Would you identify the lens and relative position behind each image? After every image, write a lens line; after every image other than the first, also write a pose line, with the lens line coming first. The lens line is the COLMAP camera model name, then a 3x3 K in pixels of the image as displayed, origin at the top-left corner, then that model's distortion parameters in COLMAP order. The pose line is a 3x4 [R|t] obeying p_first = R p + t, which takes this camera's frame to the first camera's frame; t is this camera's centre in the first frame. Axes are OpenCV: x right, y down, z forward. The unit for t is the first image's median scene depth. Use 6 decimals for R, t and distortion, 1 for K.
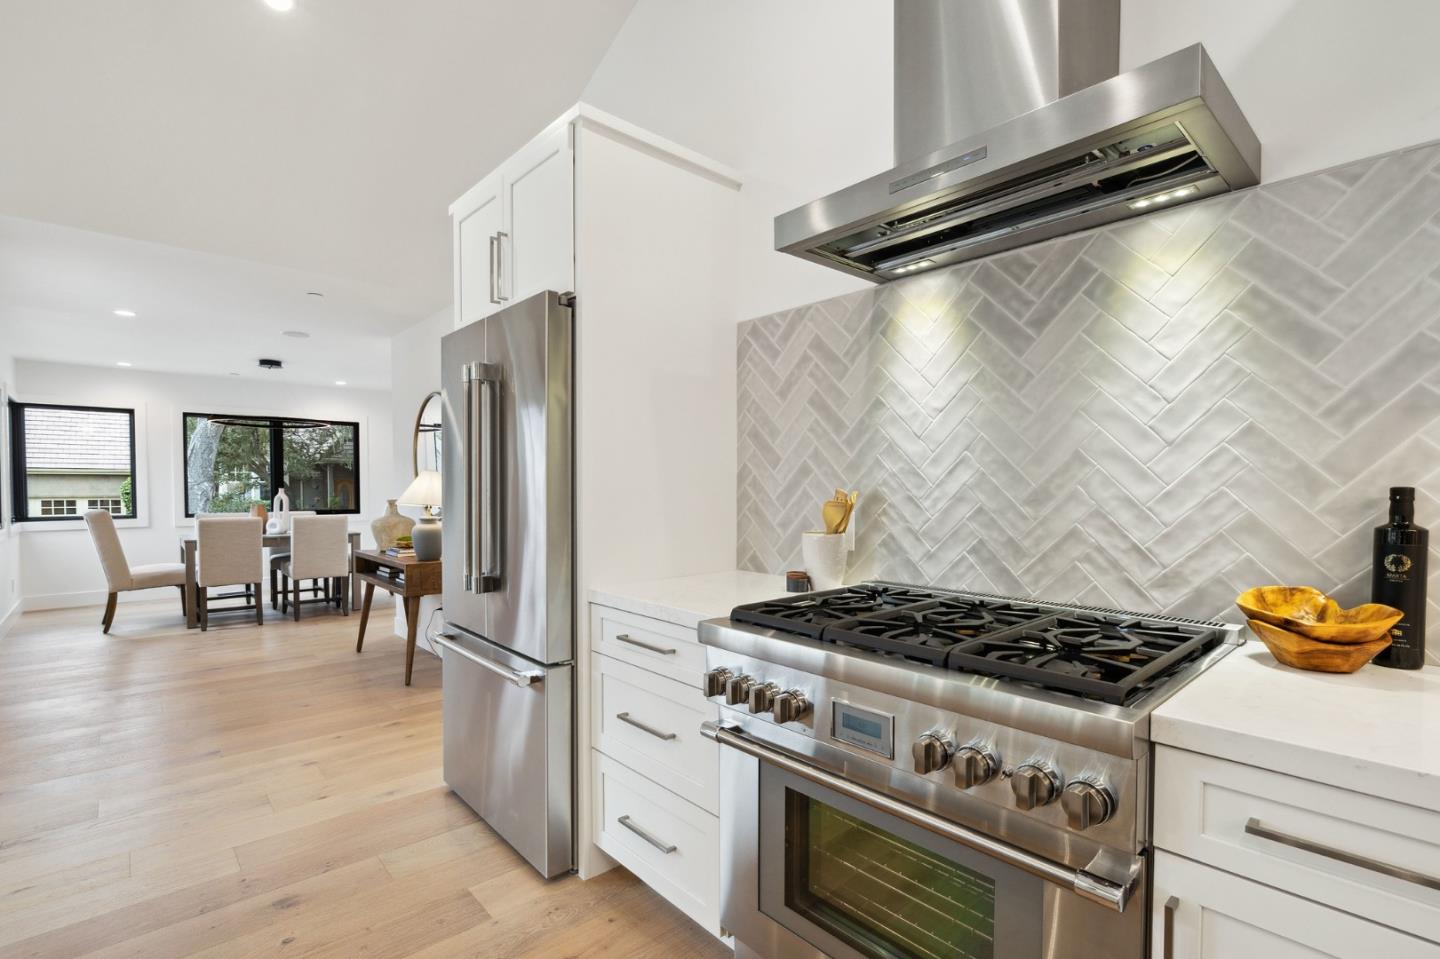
lens RADIAL K [[663.4, 0, 710.0], [0, 663.4, 507.0], [0, 0, 1]] dist [0.000080, 0.001485]
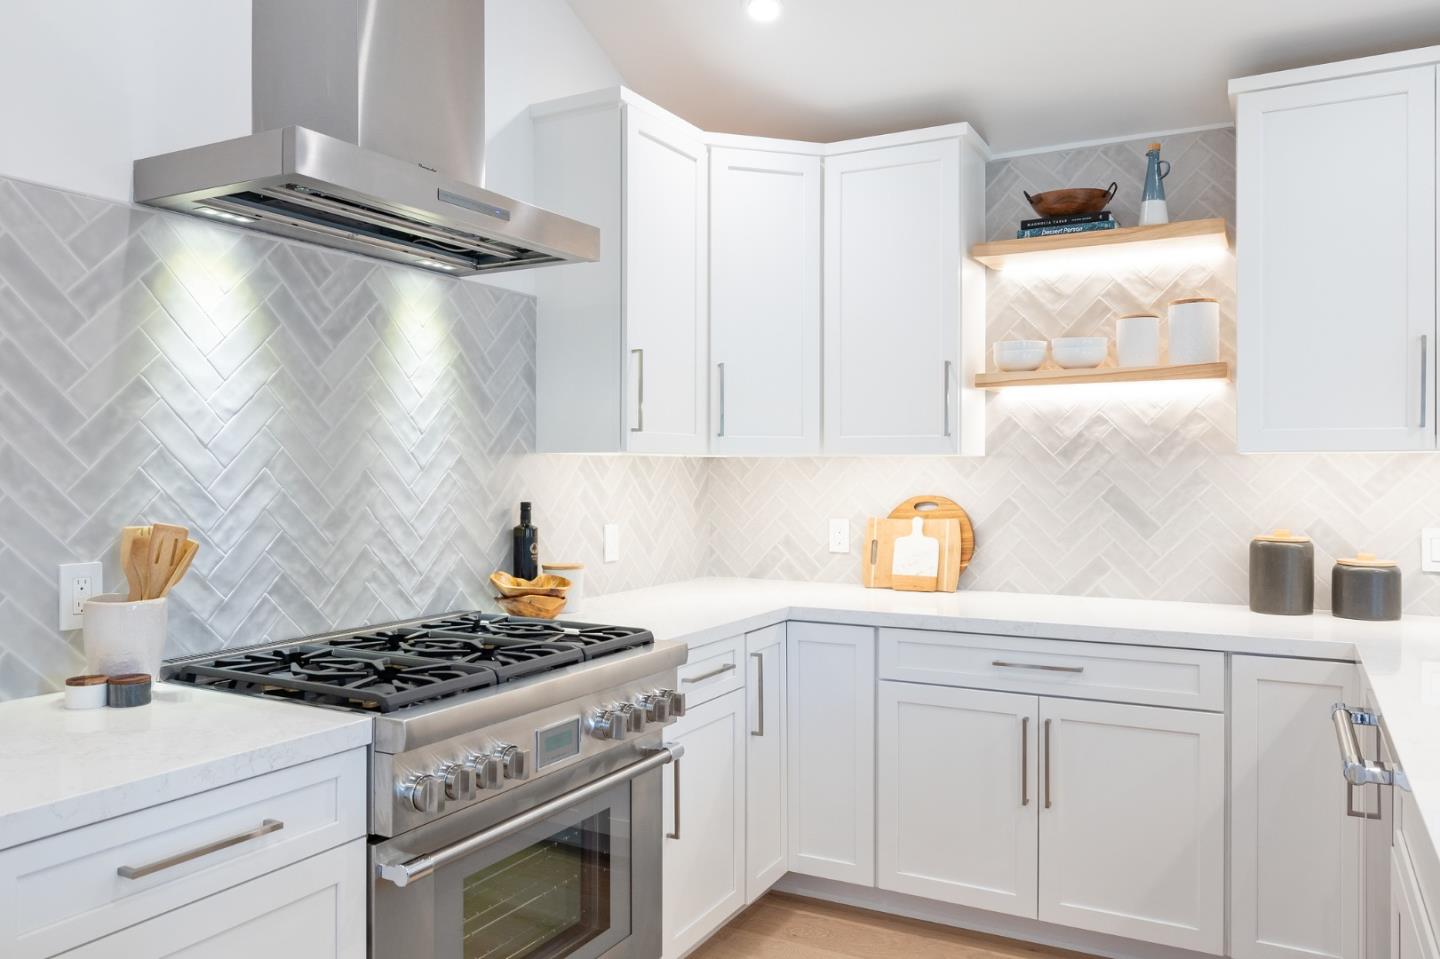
lens RADIAL K [[1087.8, 0, 732.6], [0, 1087.8, 470.2], [0, 0, 1]] dist [0.063961, -0.052735]
pose [[-0.340138, -0.006910, 0.940350, -1.158396], [0.022866, 0.999617, 0.015617, -0.097317], [-0.940098, 0.026814, -0.339849, 1.005882]]
